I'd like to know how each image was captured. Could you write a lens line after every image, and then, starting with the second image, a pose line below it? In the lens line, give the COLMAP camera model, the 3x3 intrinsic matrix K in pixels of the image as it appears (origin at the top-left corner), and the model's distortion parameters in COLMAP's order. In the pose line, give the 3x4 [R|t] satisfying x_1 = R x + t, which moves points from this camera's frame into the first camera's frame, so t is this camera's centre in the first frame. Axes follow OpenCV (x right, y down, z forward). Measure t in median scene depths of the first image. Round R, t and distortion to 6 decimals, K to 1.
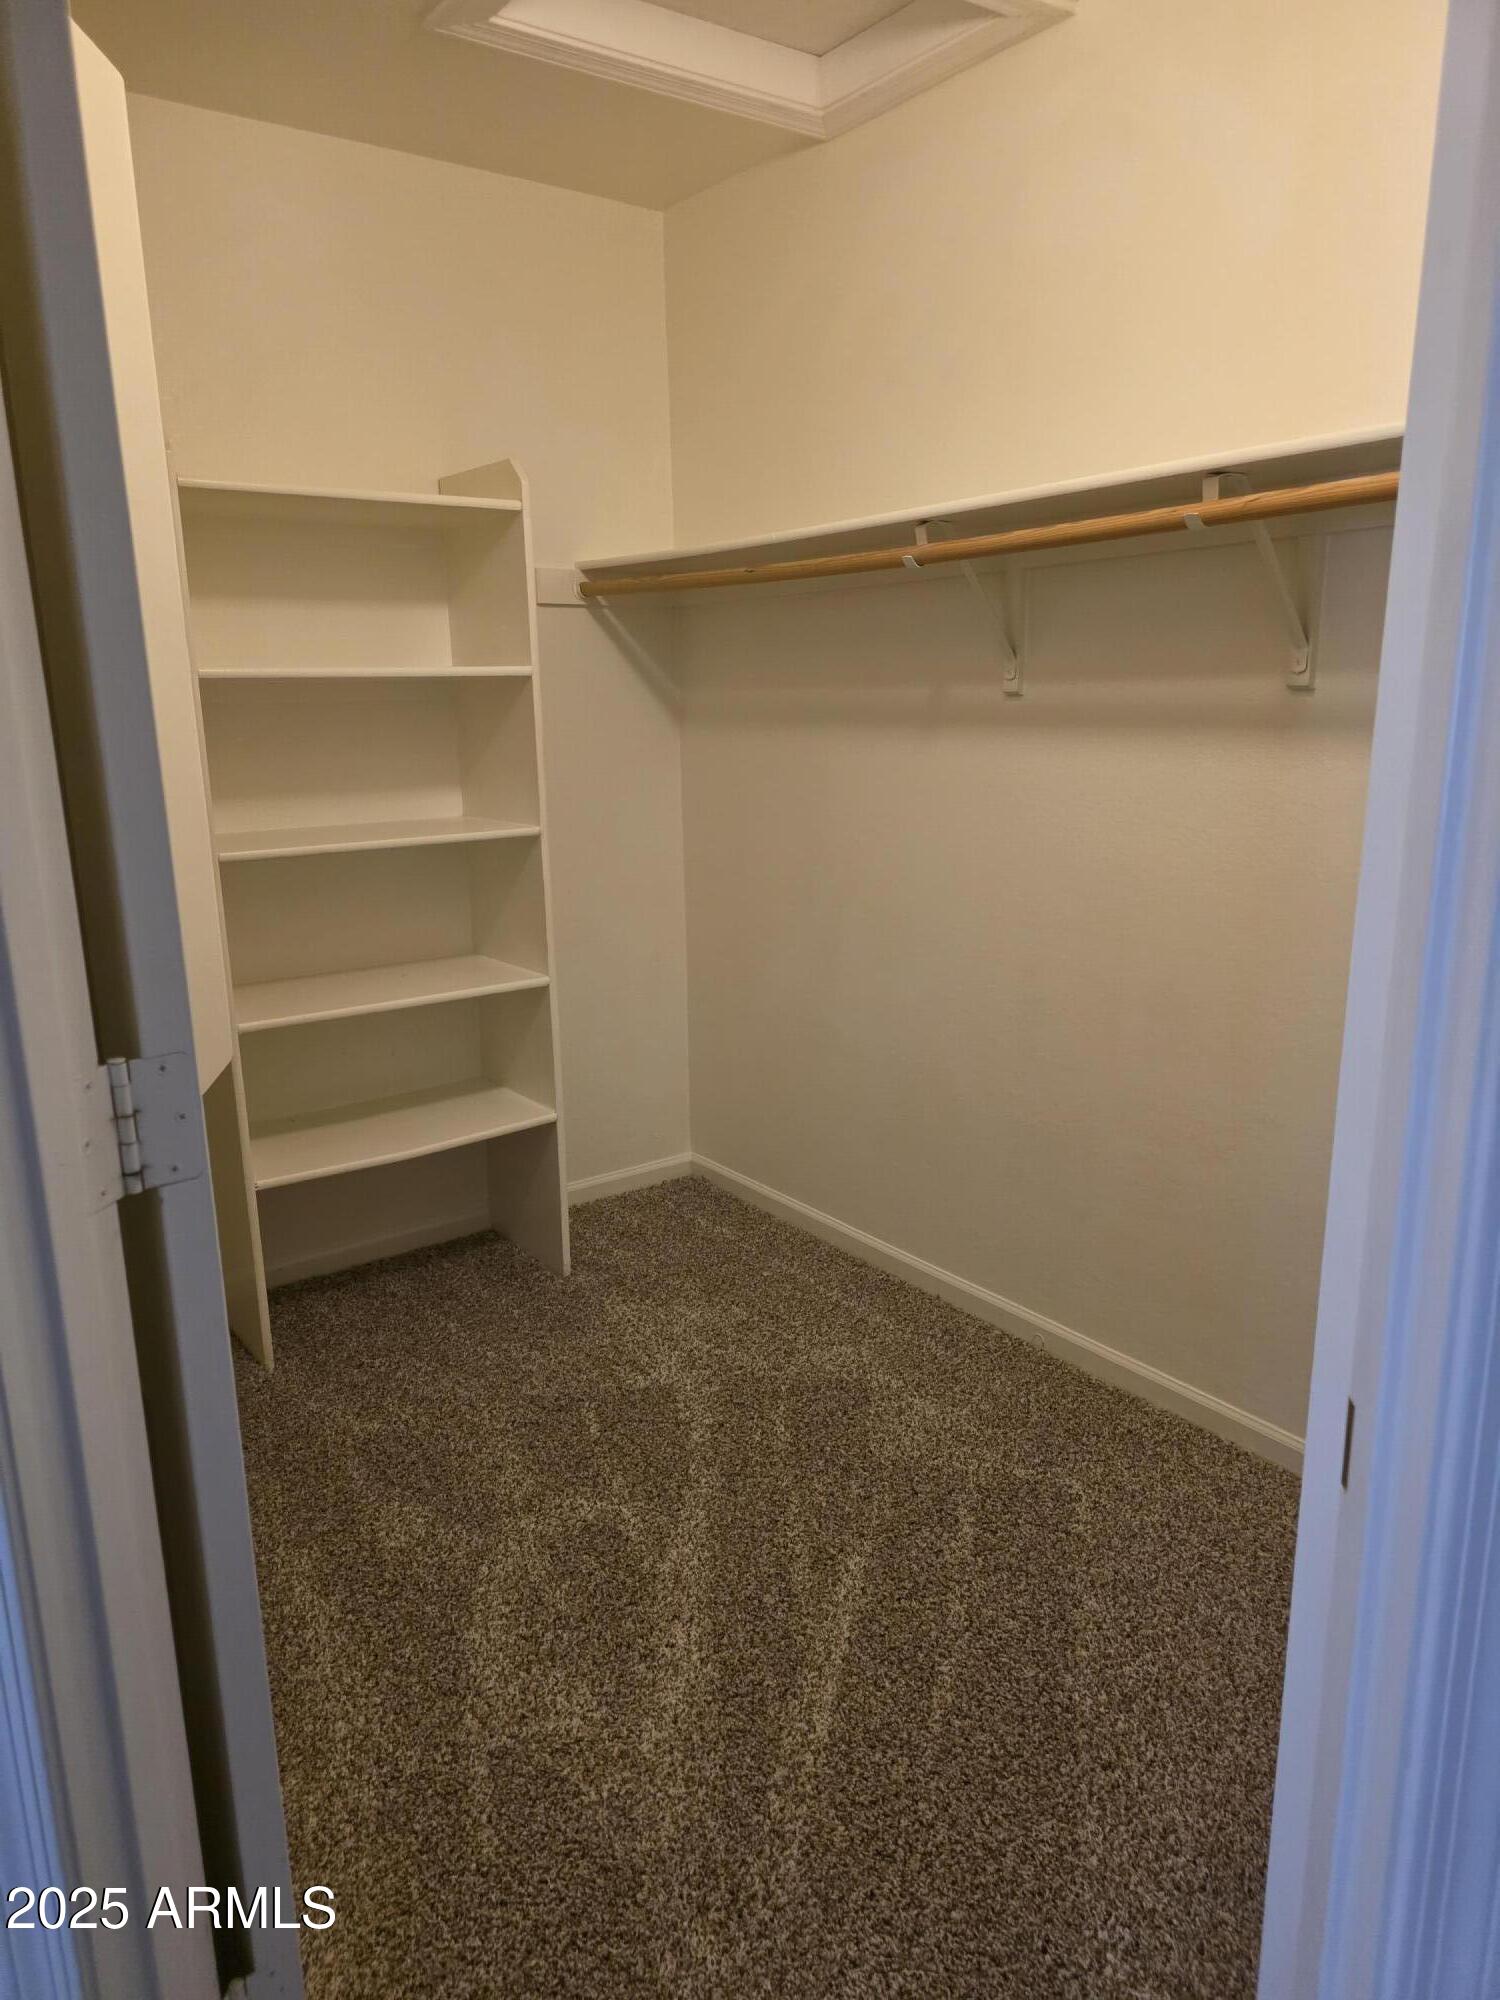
lens RADIAL K [[1342.9, 0, 732.5], [0, 1342.9, 1008.4], [0, 0, 1]] dist [0.064362, -0.048593]
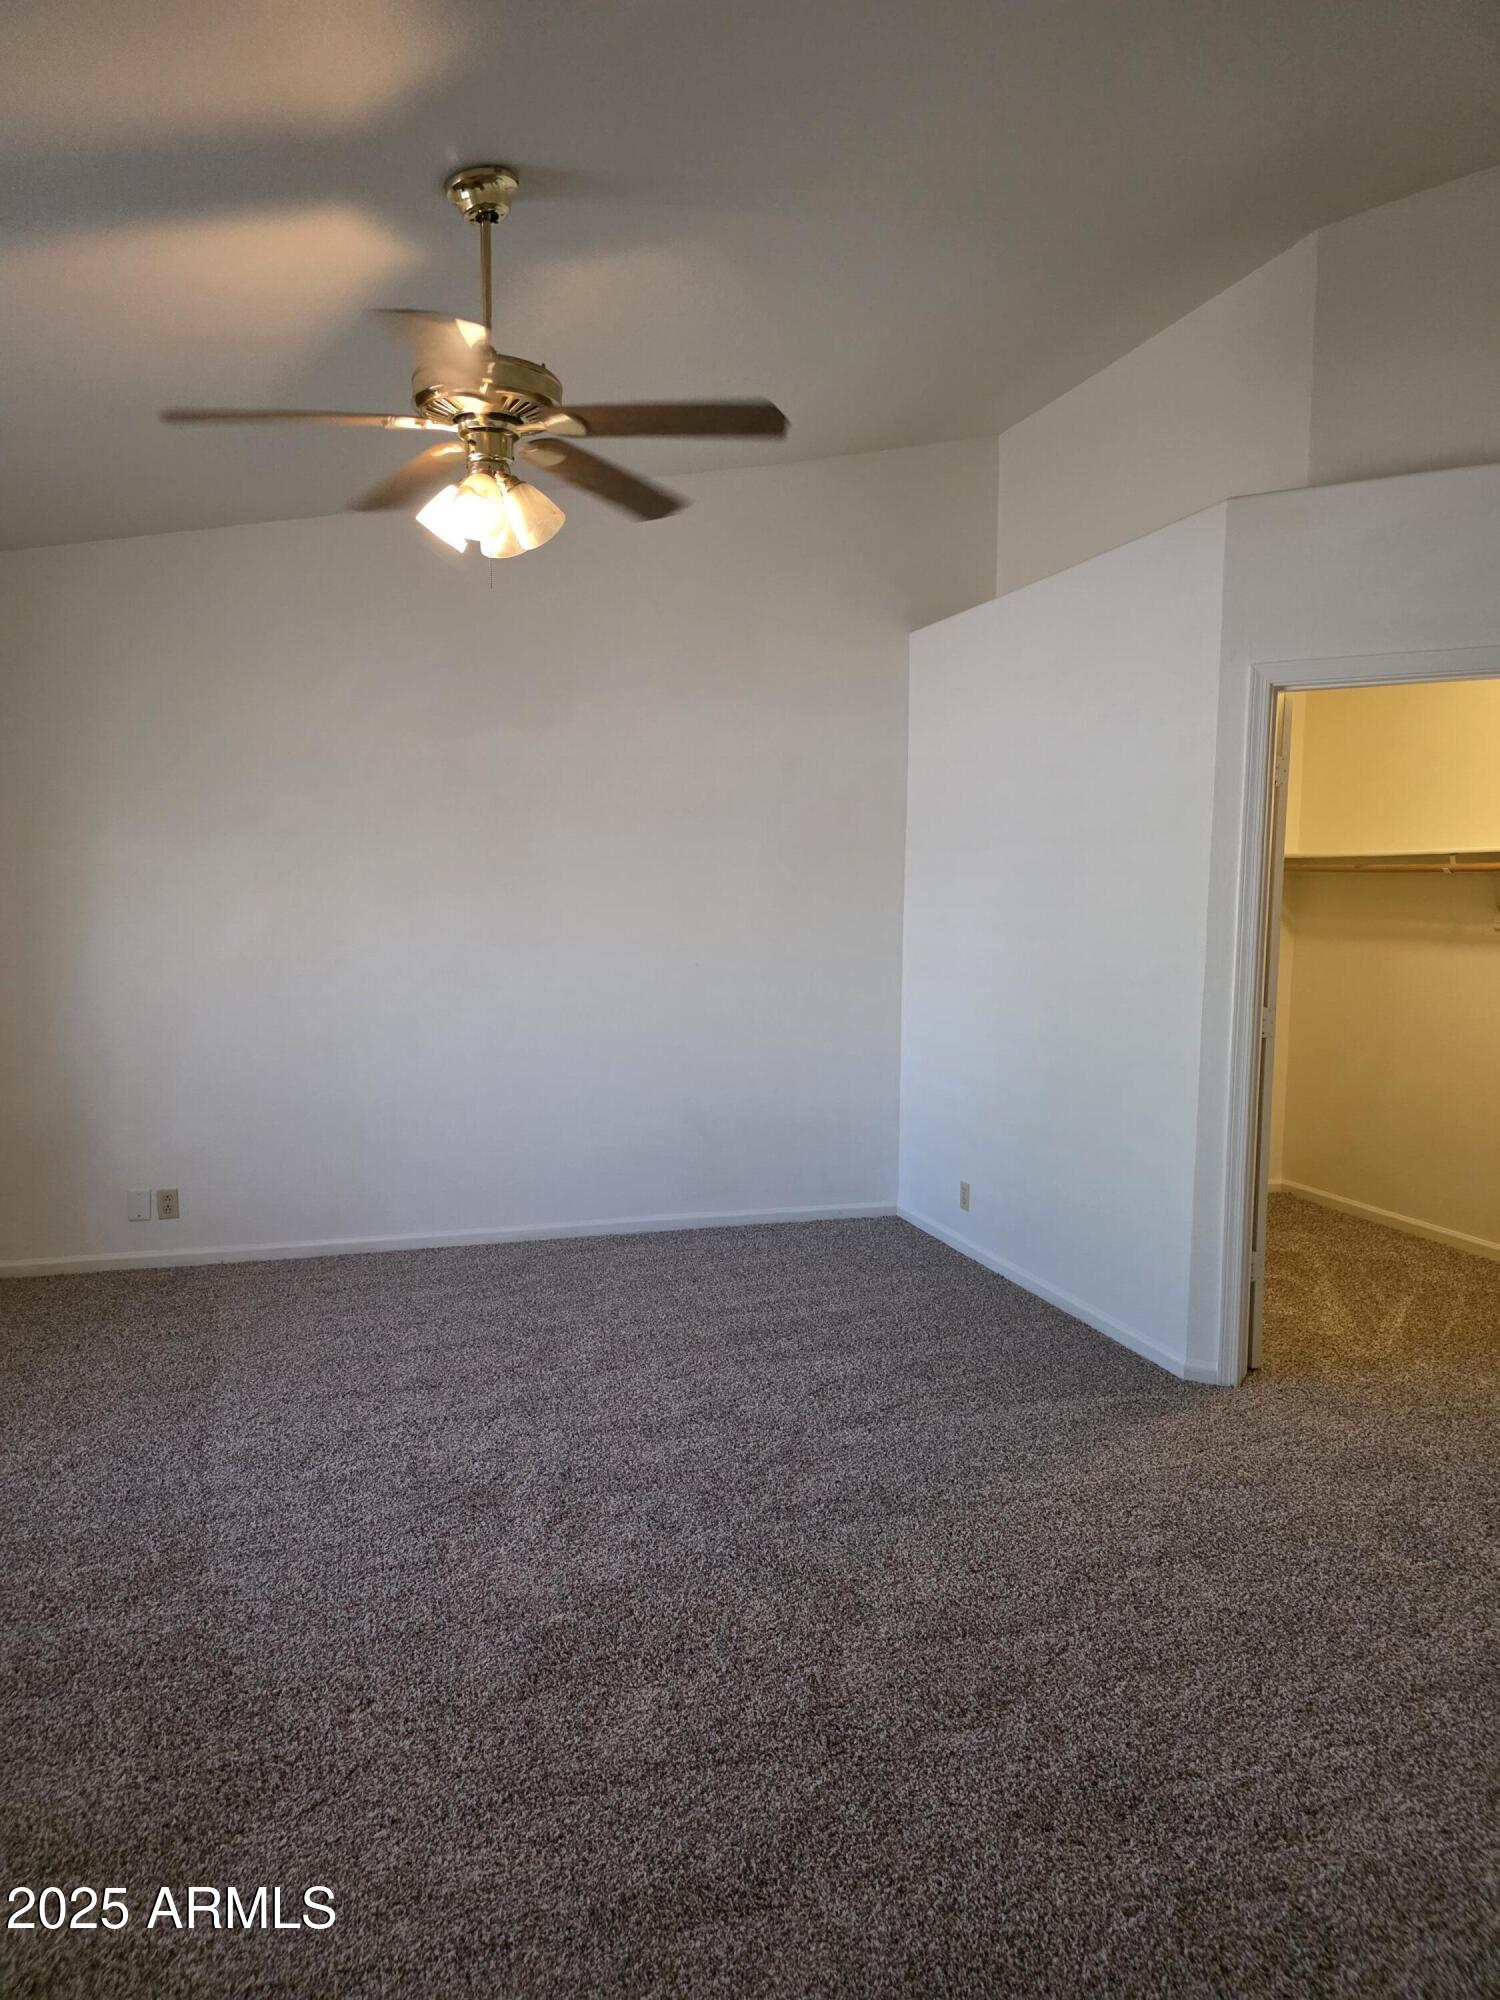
lens RADIAL K [[1342.9, 0, 732.5], [0, 1342.9, 1008.4], [0, 0, 1]] dist [0.064362, -0.048593]
pose [[0.947207, 0.059292, -0.315092, -0.267296], [-0.107179, 0.984772, -0.136883, 0.333916], [0.302177, 0.163428, 0.939138, -1.453346]]
